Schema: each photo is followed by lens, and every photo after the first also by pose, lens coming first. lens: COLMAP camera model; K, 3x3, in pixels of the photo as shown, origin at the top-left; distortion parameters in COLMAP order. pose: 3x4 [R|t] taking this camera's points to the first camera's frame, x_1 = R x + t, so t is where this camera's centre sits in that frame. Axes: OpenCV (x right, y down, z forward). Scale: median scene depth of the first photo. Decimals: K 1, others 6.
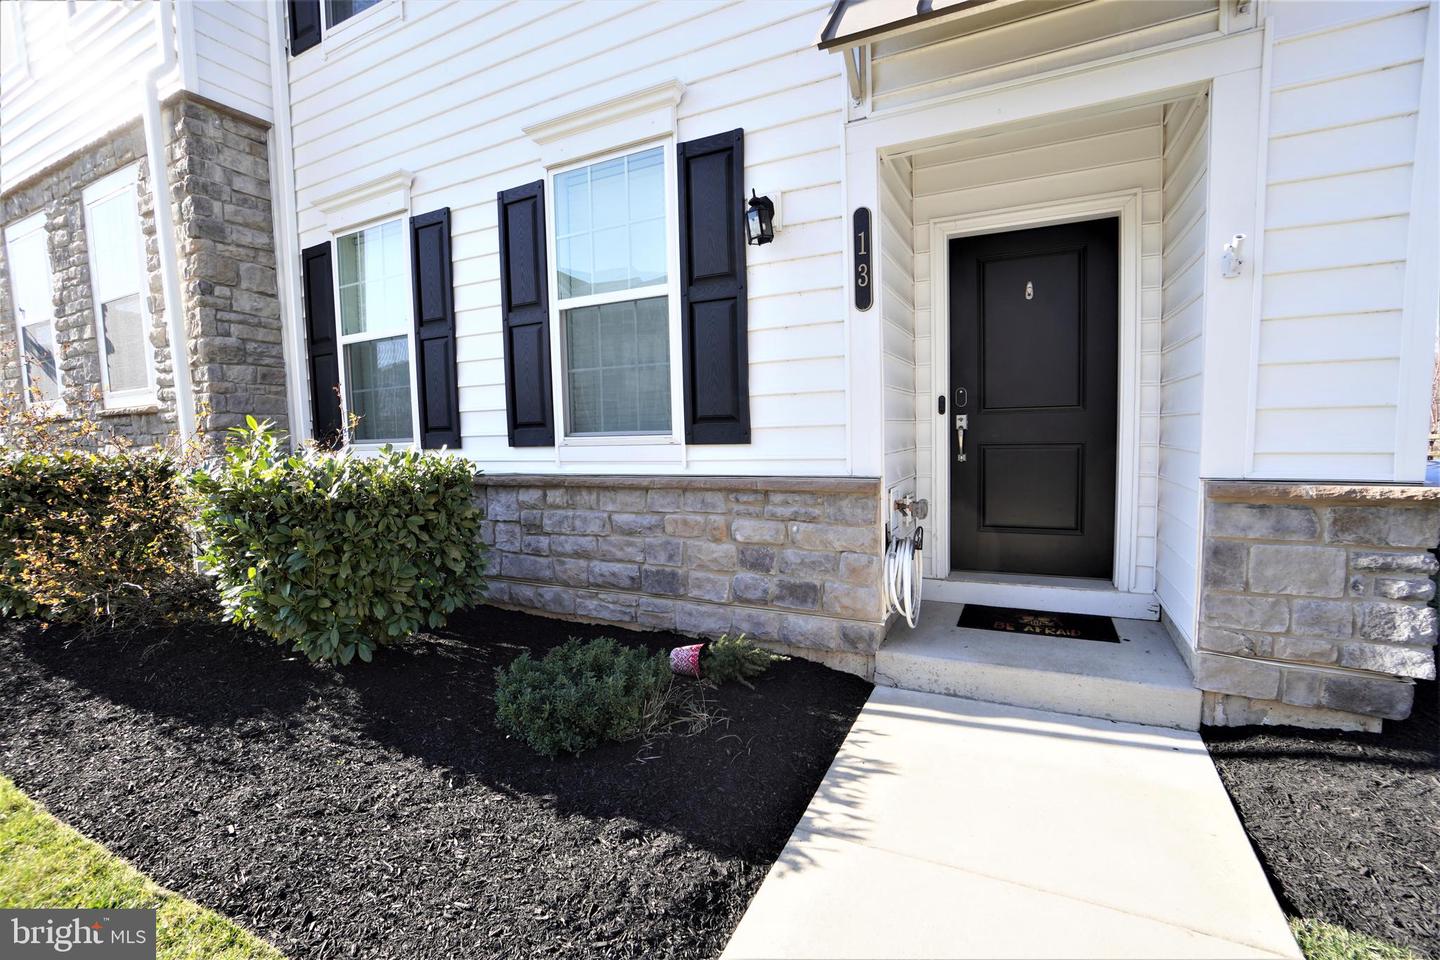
lens RADIAL K [[641.0, 0, 709.3], [0, 641.0, 477.5], [0, 0, 1]] dist [-0.062352, 0.022176]
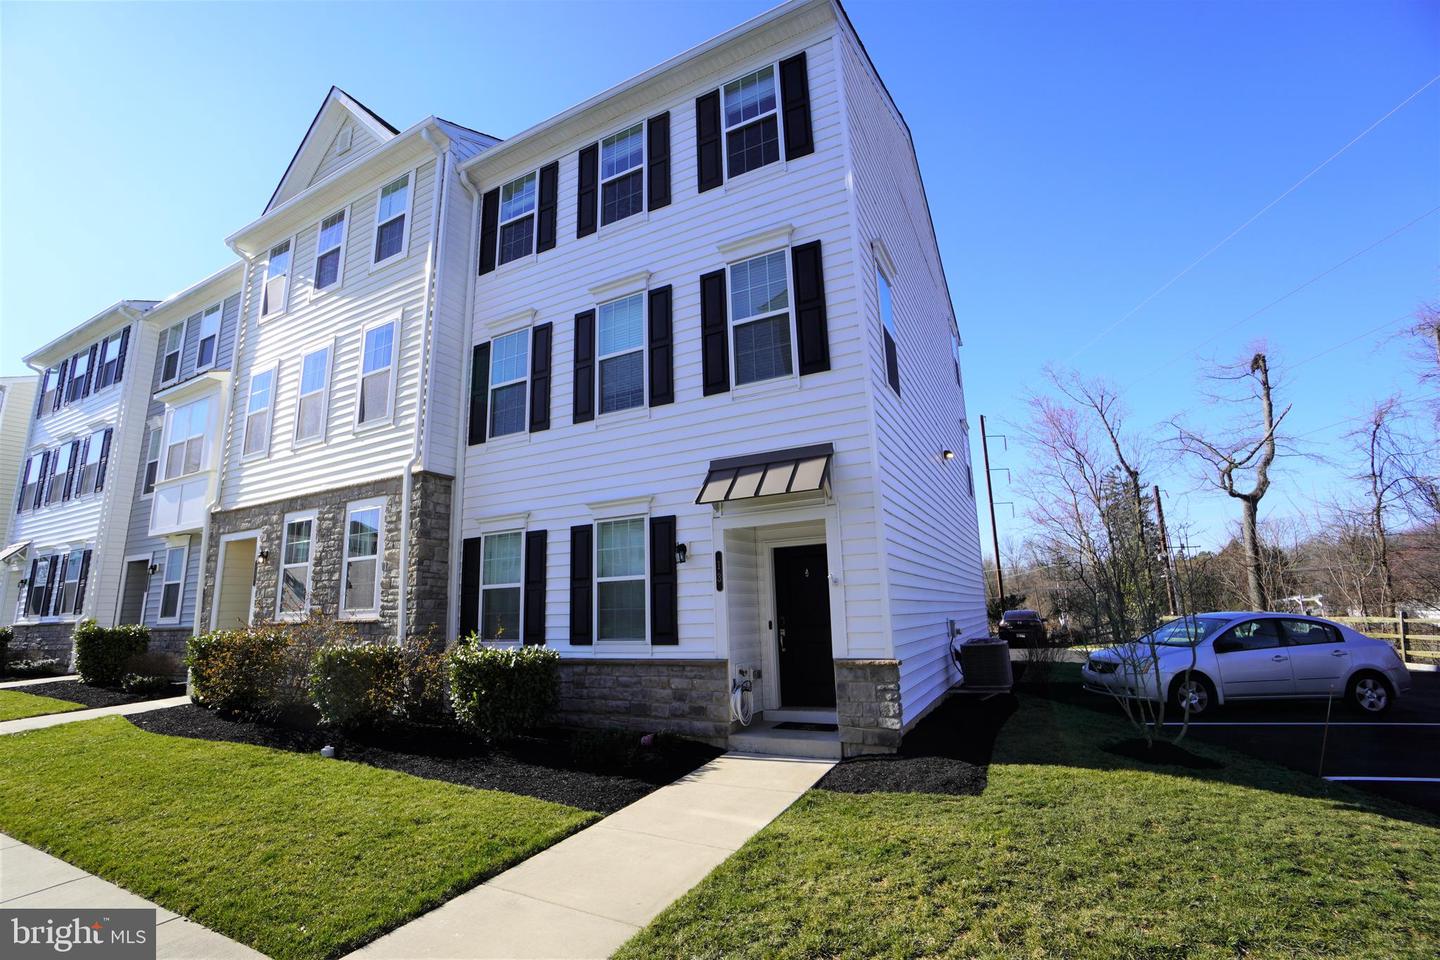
lens RADIAL K [[641.0, 0, 709.3], [0, 641.0, 477.5], [0, 0, 1]] dist [-0.062352, 0.022176]
pose [[0.999938, -0.004265, -0.010309, 0.183115], [0.001164, 0.958895, -0.283760, 0.020360], [0.011096, 0.283730, 0.958840, -1.261086]]
